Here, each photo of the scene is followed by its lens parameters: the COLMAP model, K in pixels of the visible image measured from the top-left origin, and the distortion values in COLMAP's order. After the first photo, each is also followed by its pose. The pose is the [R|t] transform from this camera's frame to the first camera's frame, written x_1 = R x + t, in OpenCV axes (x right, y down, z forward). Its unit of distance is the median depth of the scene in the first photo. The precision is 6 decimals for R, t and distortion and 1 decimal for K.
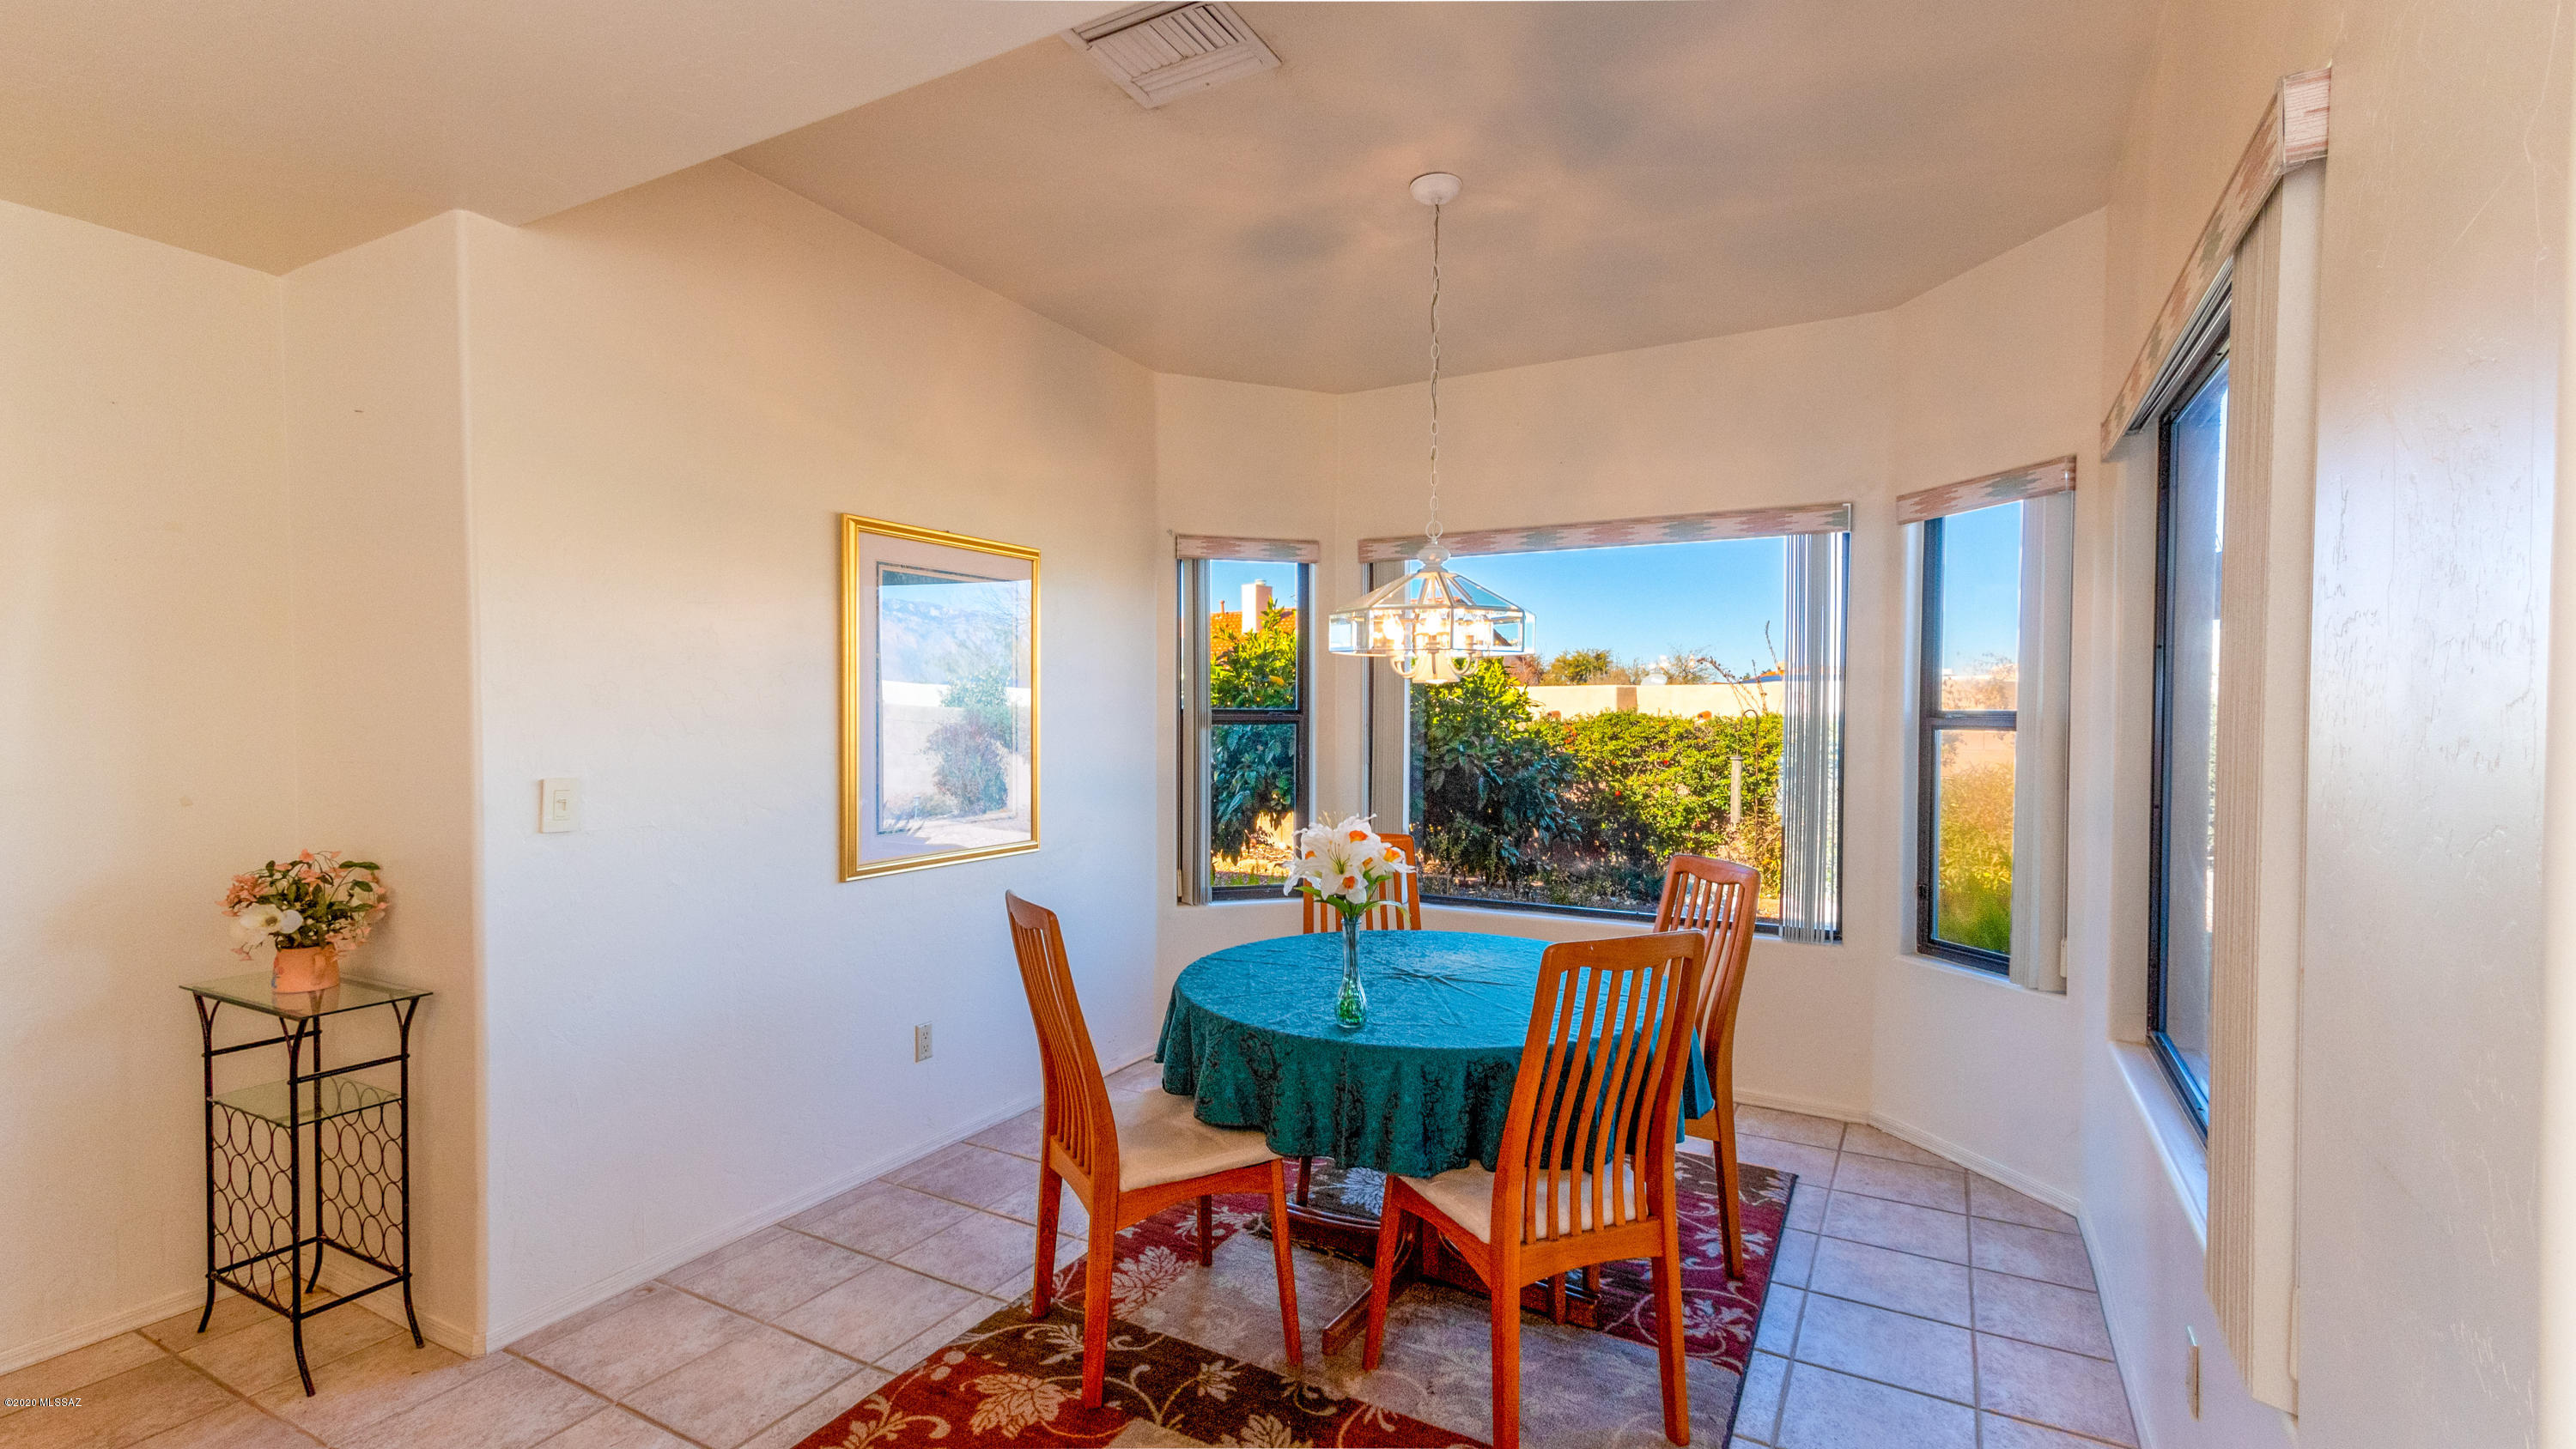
lens RADIAL K [[1141.2, 0, 1279.0], [0, 1141.2, 737.0], [0, 0, 1]] dist [0.016695, -0.000330]
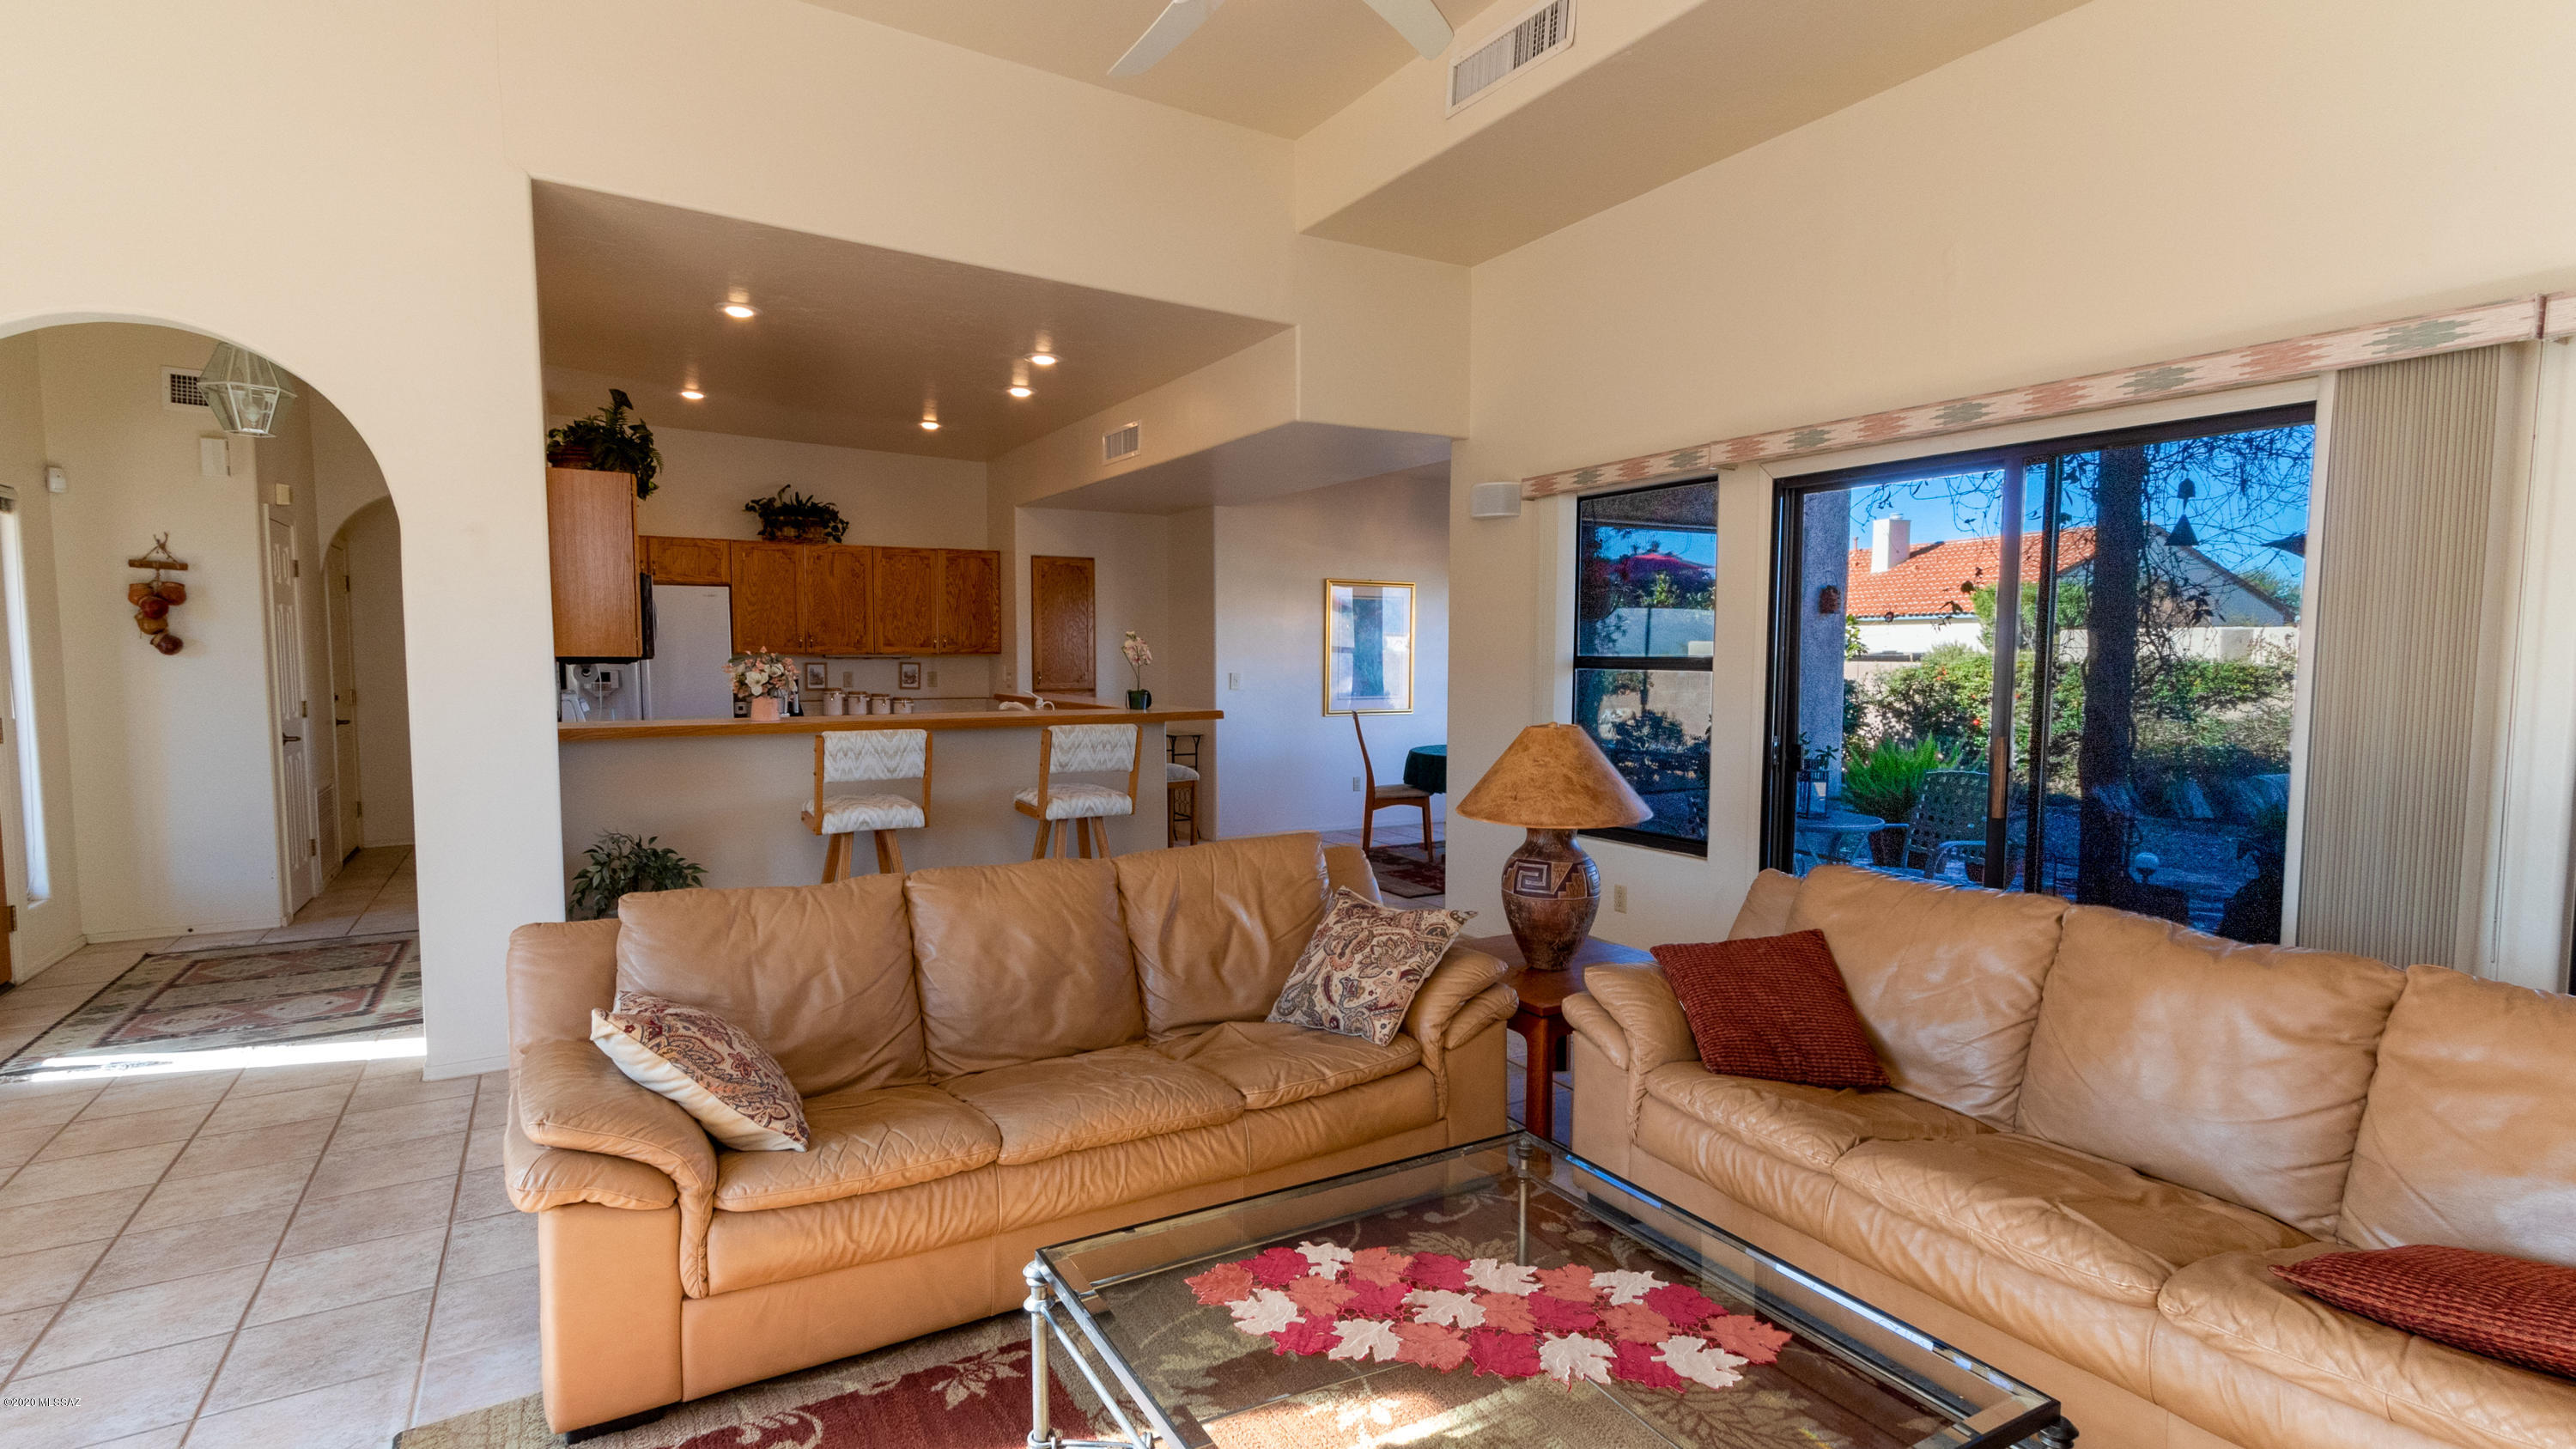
lens RADIAL K [[1206.1, 0, 1294.5], [0, 1206.1, 750.7], [0, 0, 1]] dist [0.014299, -0.002859]
pose [[0.869142, 0.044373, -0.492568, 1.213848], [-0.017857, 0.998133, 0.058408, 0.051942], [0.494240, -0.041970, 0.868312, -1.898859]]
